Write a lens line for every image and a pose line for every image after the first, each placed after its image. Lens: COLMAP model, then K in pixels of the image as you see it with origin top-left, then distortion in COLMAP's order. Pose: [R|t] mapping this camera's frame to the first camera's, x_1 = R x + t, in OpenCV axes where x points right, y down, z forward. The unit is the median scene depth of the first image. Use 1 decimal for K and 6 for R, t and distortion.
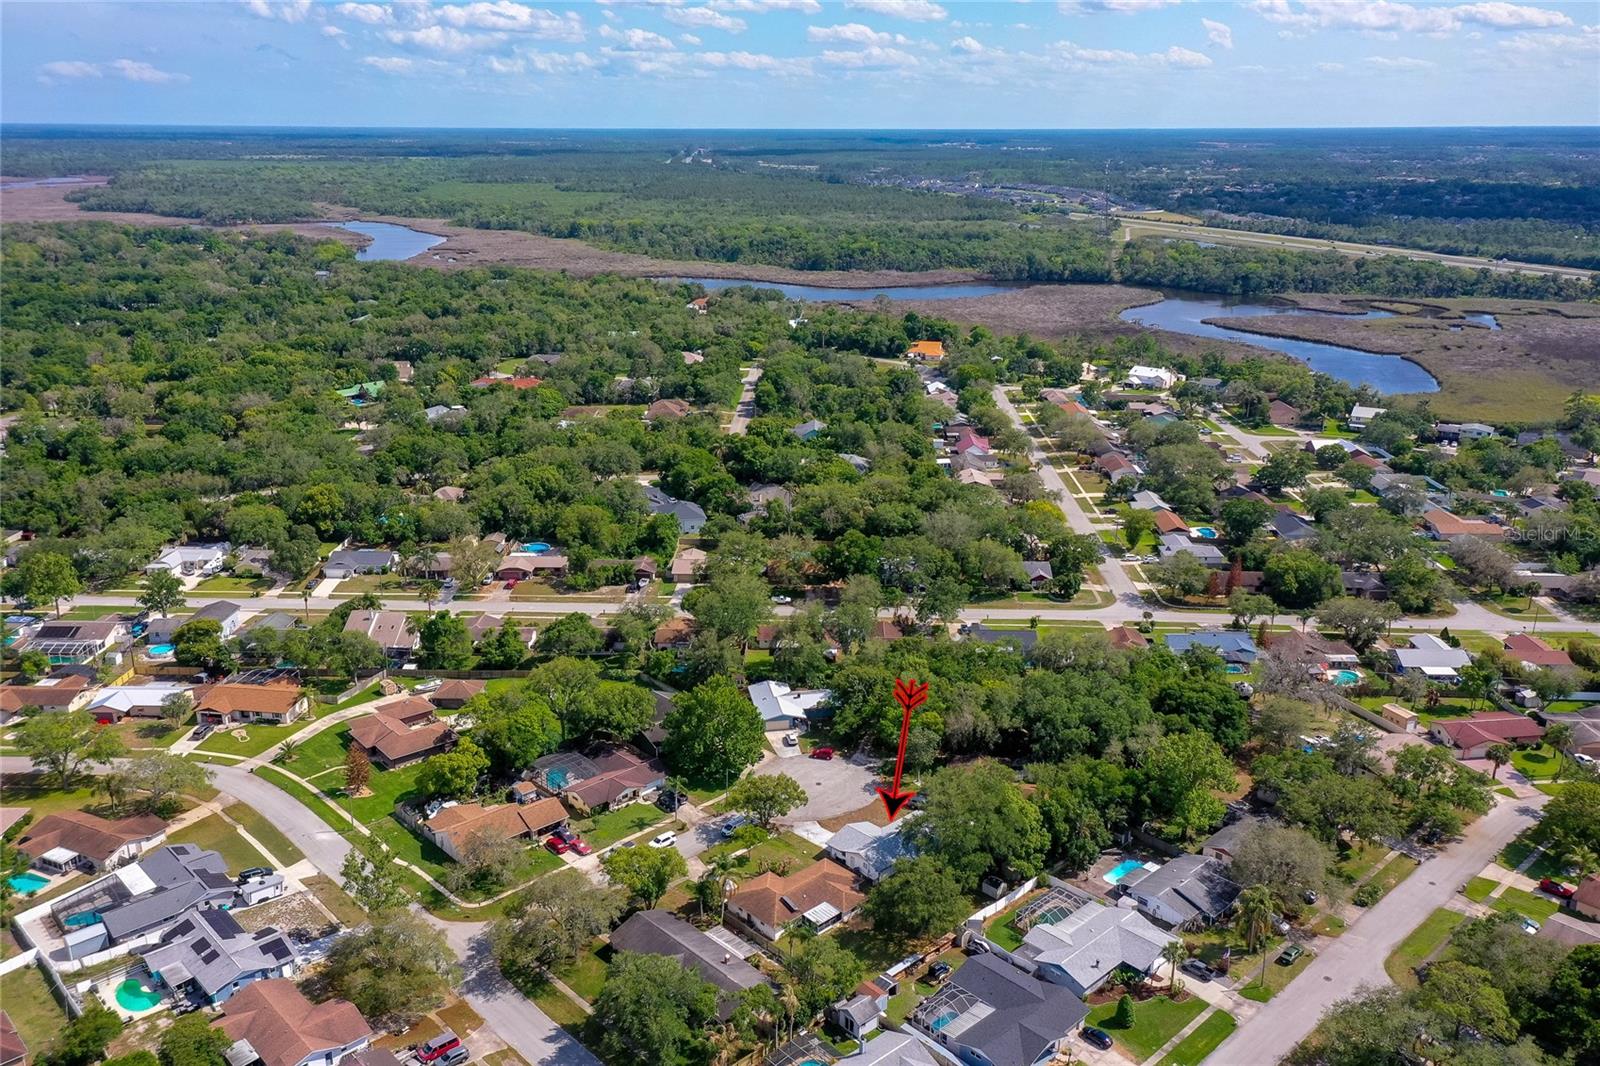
lens RADIAL K [[1266.9, 0, 805.6], [0, 1266.9, 563.8], [0, 0, 1]] dist [0.022455, 0.000024]
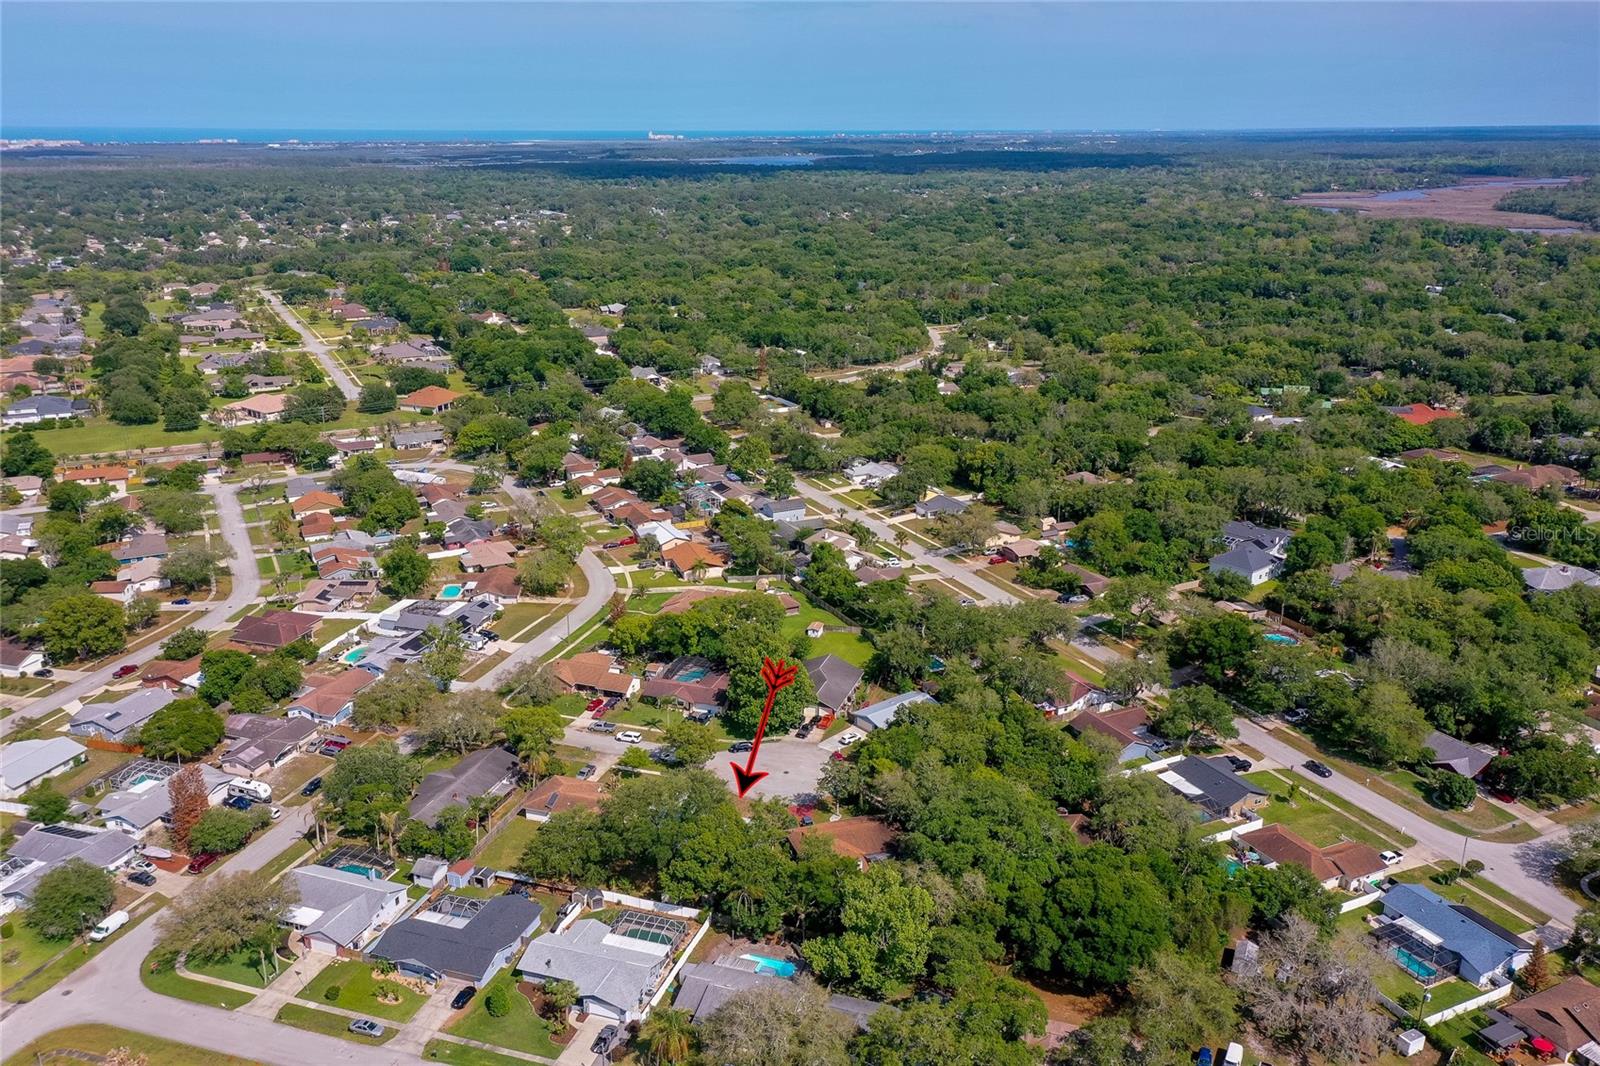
lens RADIAL K [[1271.1, 0, 800.0], [0, 1271.1, 533.0], [0, 0, 1]] dist [0.013709, 0.008793]
pose [[0.471129, 0.266960, -0.840696, 0.793346], [-0.286071, 0.947828, 0.140664, -0.149463], [0.834386, 0.174228, 0.522919, 0.434851]]
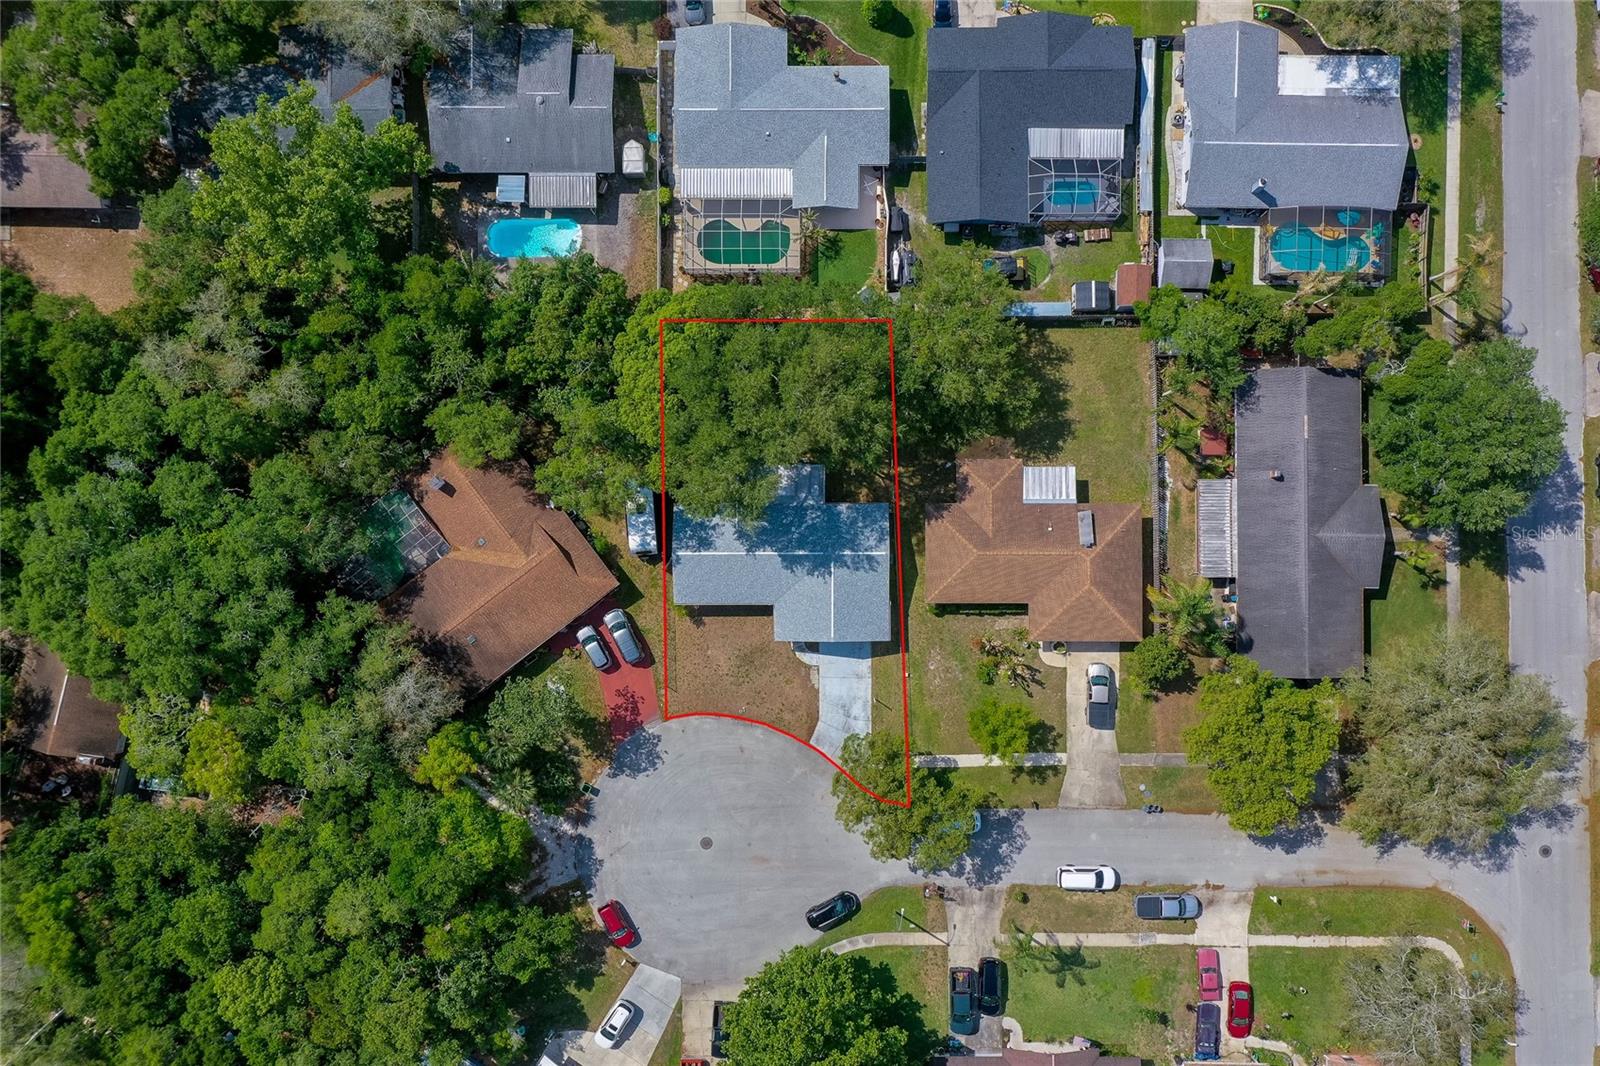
lens RADIAL K [[1266.9, 0, 805.6], [0, 1266.9, 563.8], [0, 0, 1]] dist [0.022455, 0.000024]
pose [[-0.727394, -0.685372, 0.034101, 0.038082], [0.237943, -0.205297, 0.949335, -0.251287], [-0.643647, 0.698654, 0.312411, 0.724390]]
